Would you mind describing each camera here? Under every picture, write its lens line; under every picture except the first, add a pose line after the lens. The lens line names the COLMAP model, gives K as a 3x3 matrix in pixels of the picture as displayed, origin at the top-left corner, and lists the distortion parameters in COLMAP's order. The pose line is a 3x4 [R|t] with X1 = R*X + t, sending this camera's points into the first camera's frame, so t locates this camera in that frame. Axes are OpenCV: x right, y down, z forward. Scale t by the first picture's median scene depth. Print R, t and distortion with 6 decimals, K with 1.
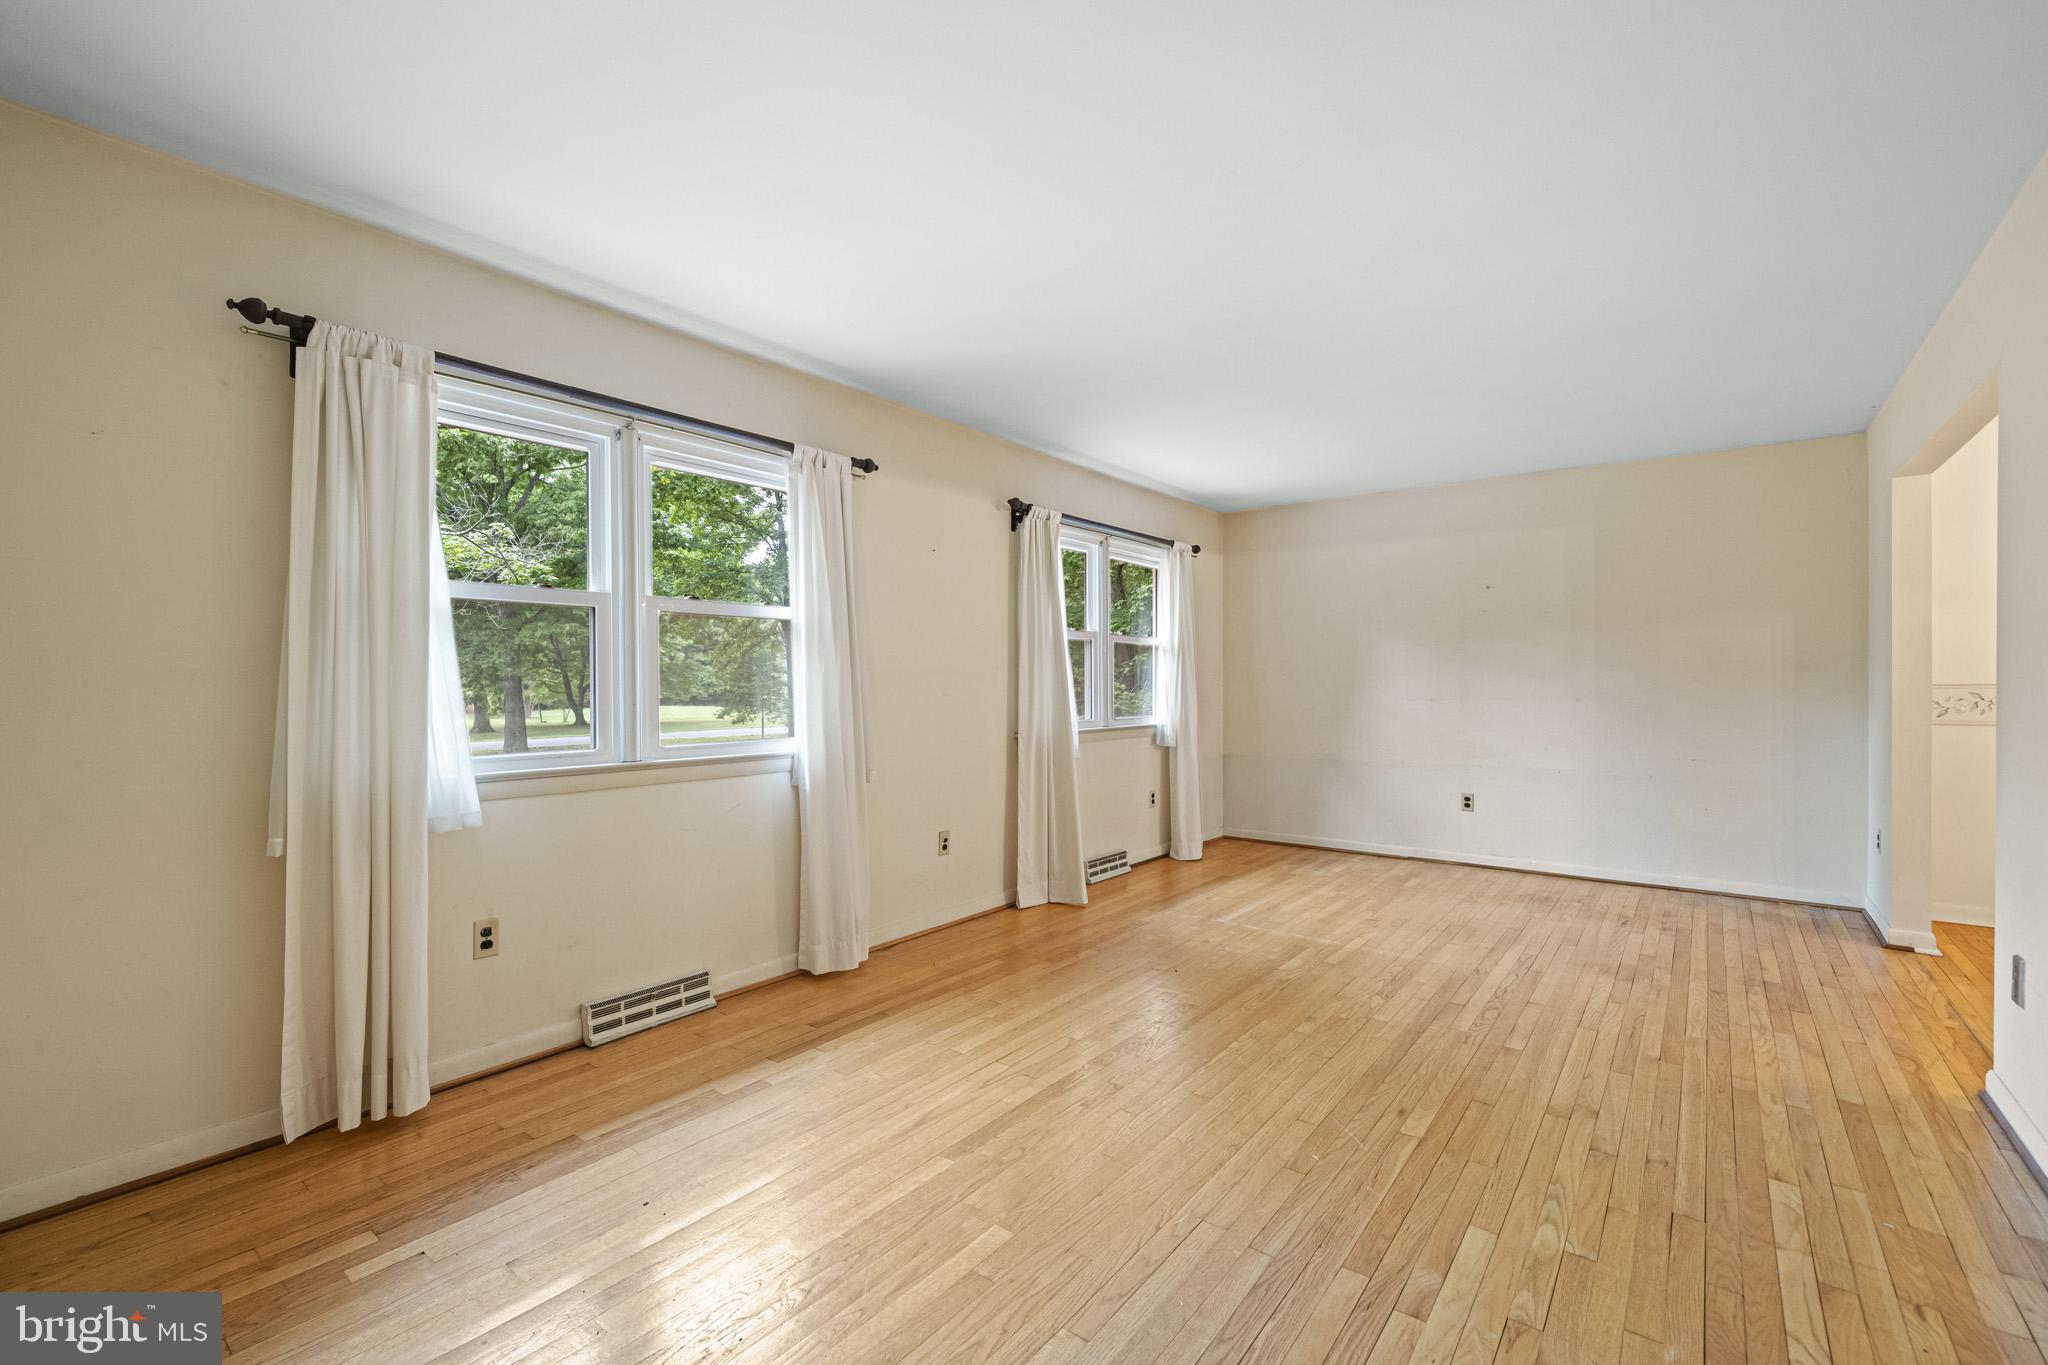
lens RADIAL K [[875.8, 0, 1004.1], [0, 875.8, 689.9], [0, 0, 1]] dist [-0.000108, -0.000350]
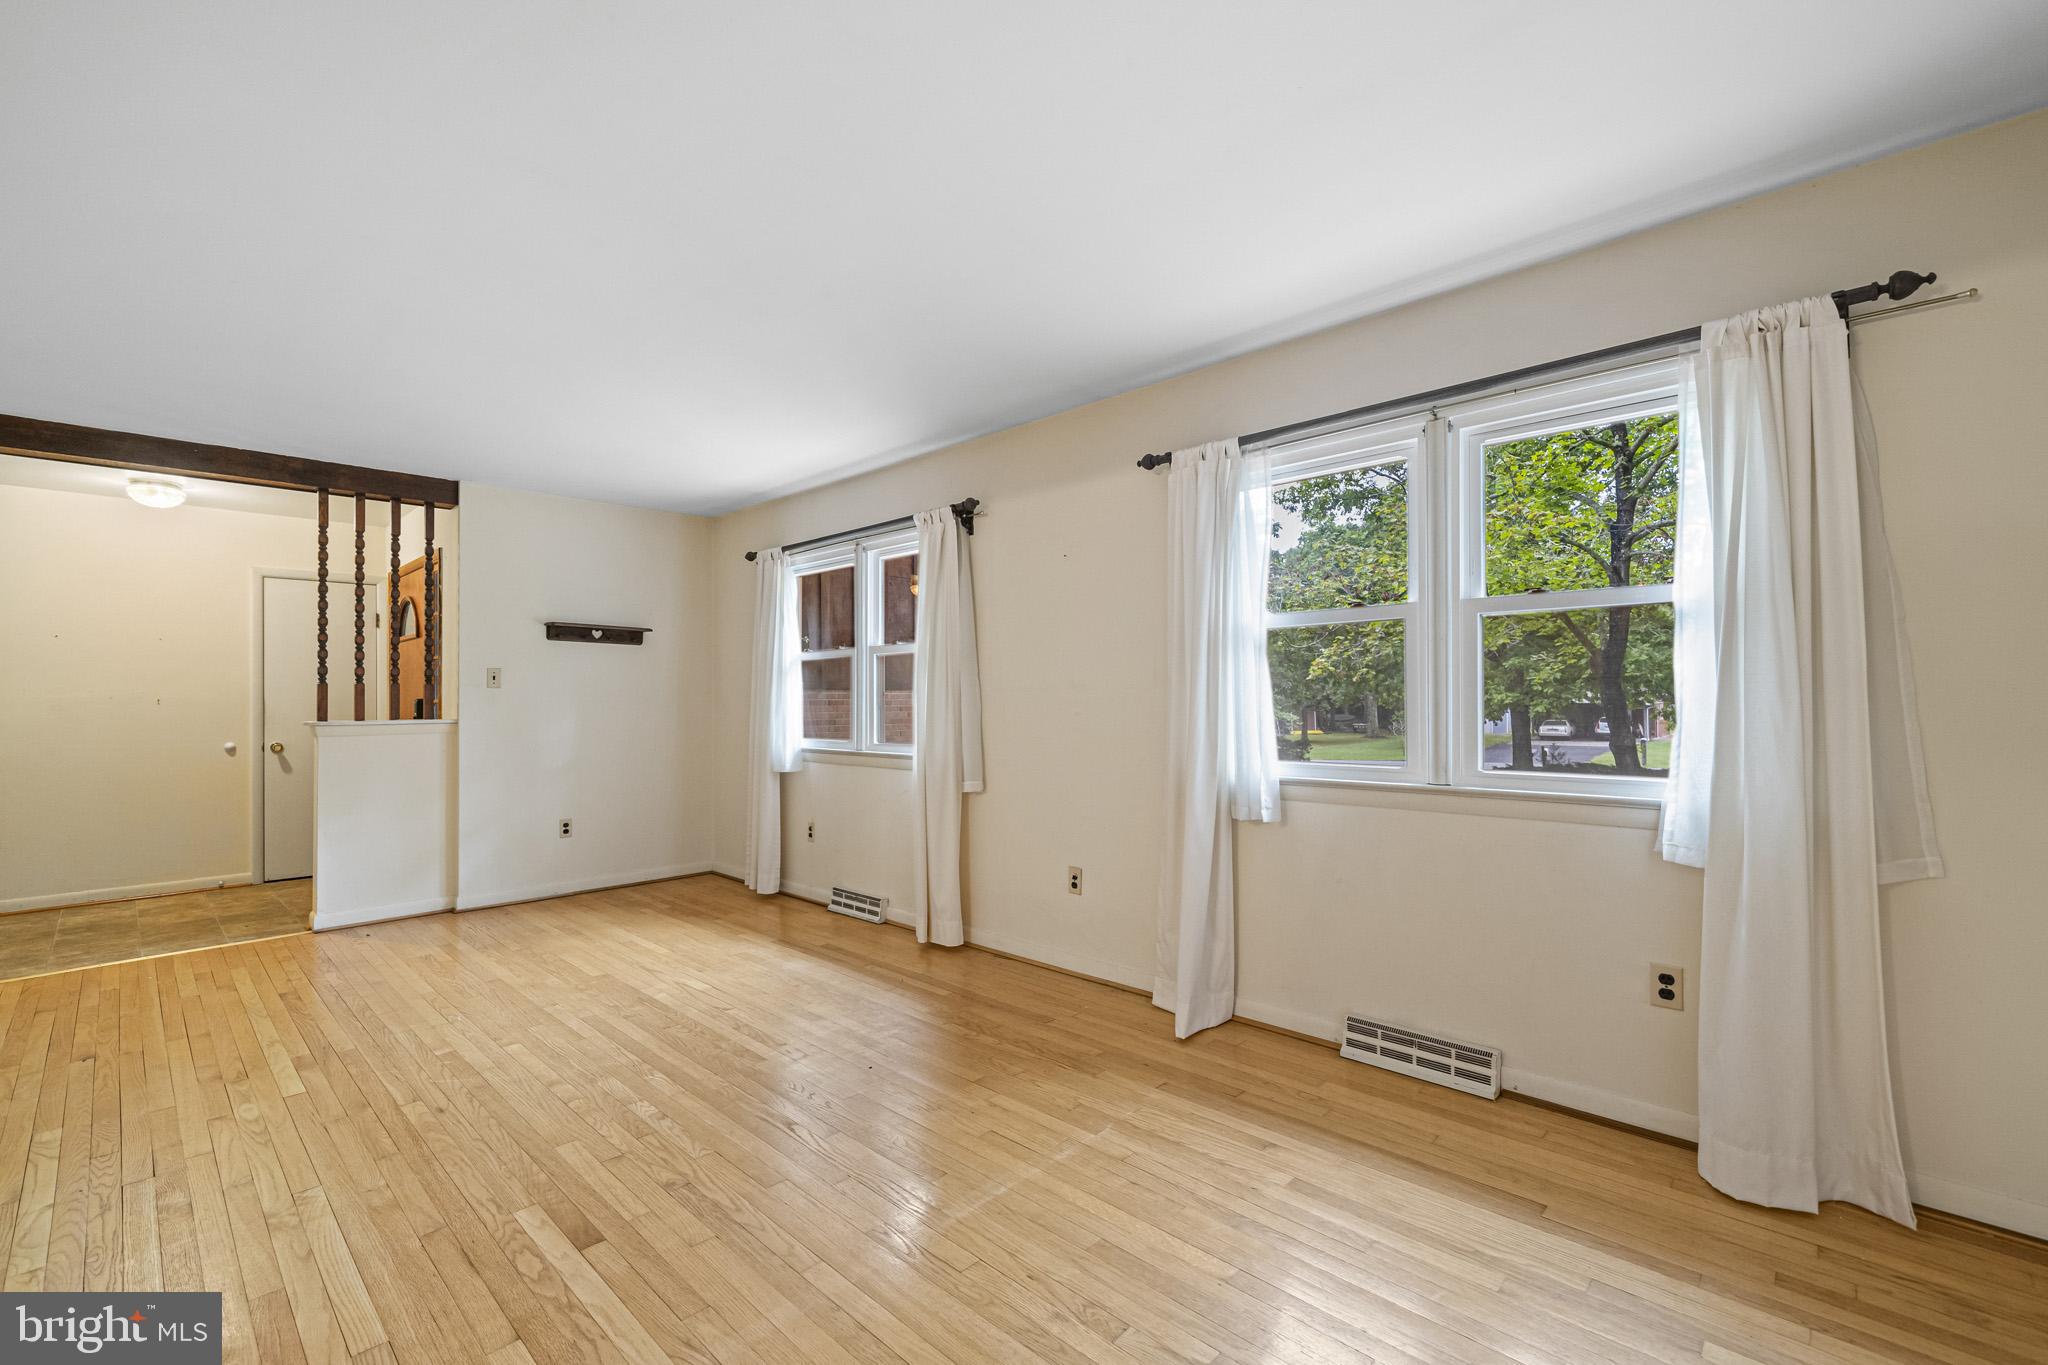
lens RADIAL K [[875.8, 0, 1013.4], [0, 875.8, 693.2], [0, 0, 1]] dist [-0.000108, -0.000350]
pose [[-0.092317, -0.004873, -0.995718, 0.879876], [-0.001938, 0.999987, -0.004714, -0.012199], [0.995728, 0.001495, -0.092325, 1.085983]]
